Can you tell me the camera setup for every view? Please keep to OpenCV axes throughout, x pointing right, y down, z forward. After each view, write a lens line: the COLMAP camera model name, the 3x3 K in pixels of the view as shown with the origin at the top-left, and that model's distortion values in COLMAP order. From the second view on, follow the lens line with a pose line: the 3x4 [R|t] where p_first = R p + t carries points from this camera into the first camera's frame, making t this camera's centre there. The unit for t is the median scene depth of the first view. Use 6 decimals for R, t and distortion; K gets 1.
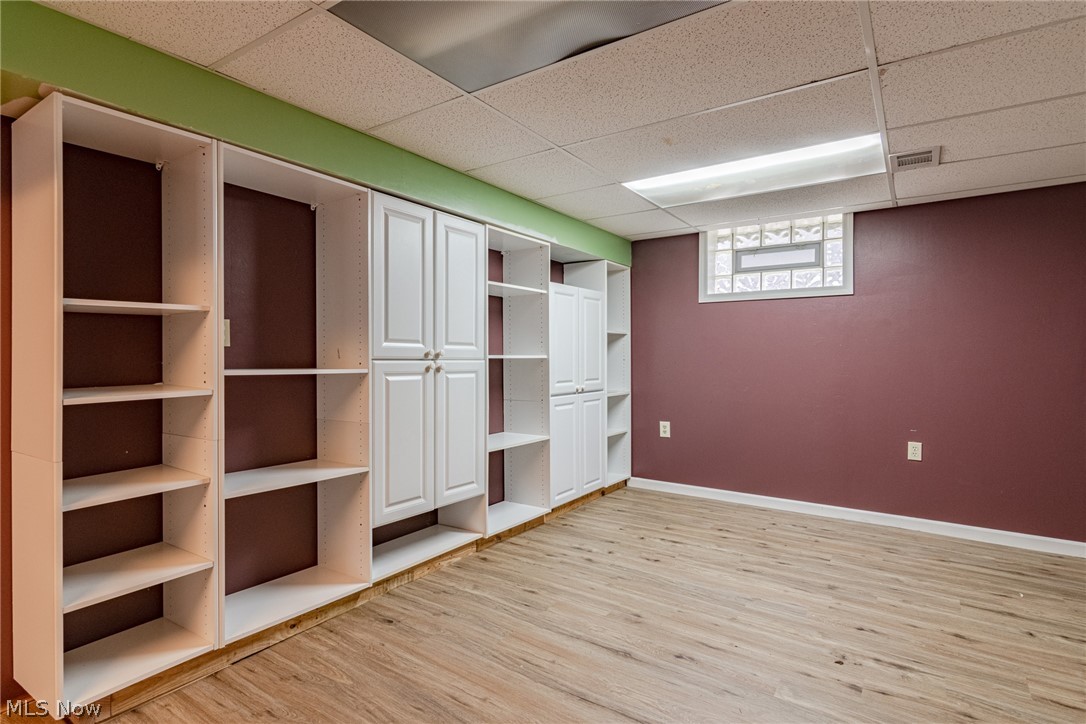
lens RADIAL K [[531.5, 0, 566.2], [0, 531.5, 359.6], [0, 0, 1]] dist [-0.009409, 0.004082]
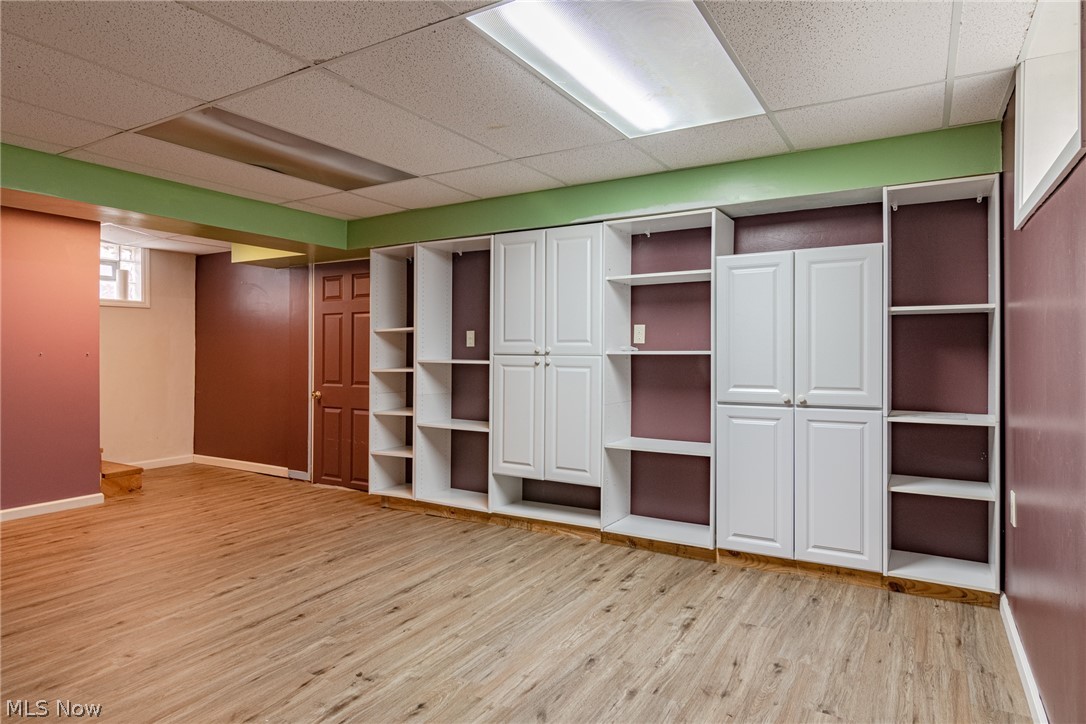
lens RADIAL K [[639.6, 0, 512.1], [0, 639.6, 359.1], [0, 0, 1]] dist [-0.004639, -0.000260]
pose [[0.028910, 0.010603, -0.999526, 1.047023], [-0.002994, 0.999940, 0.010521, -0.006200], [0.999578, 0.002688, 0.028940, 0.777123]]
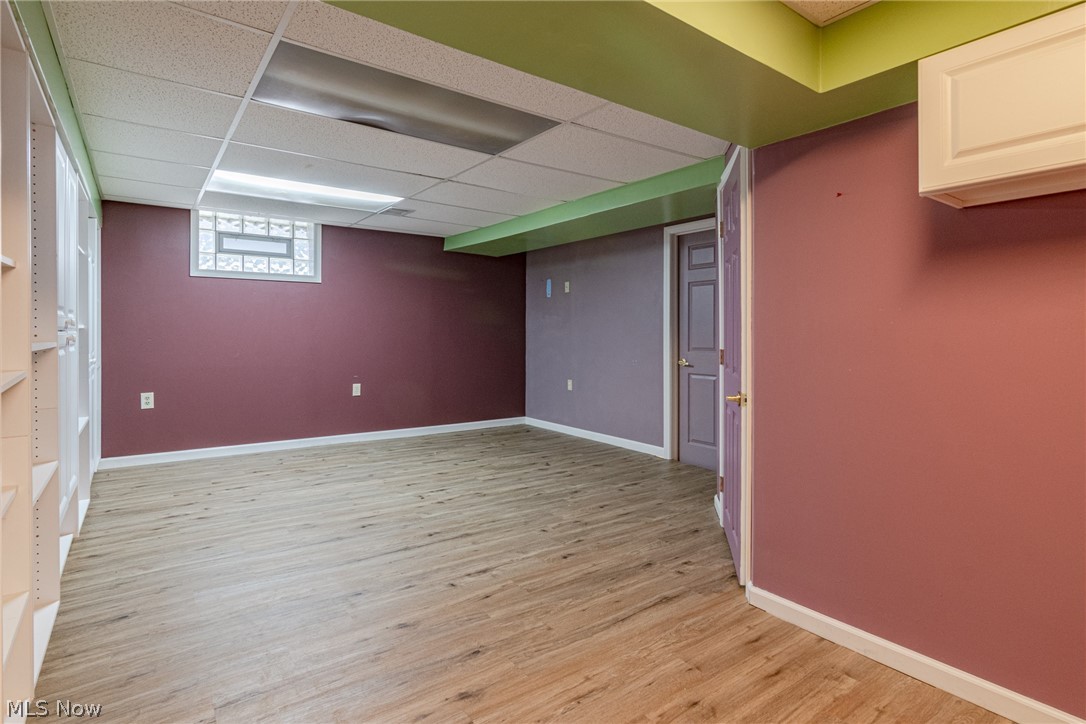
lens RADIAL K [[531.5, 0, 492.2], [0, 531.5, 327.6], [0, 0, 1]] dist [-0.009409, 0.004082]
pose [[0.397054, 0.004312, 0.917785, -0.660743], [-0.001996, 0.999991, -0.003835, -0.001751], [-0.917793, -0.000309, 0.397059, 0.039679]]
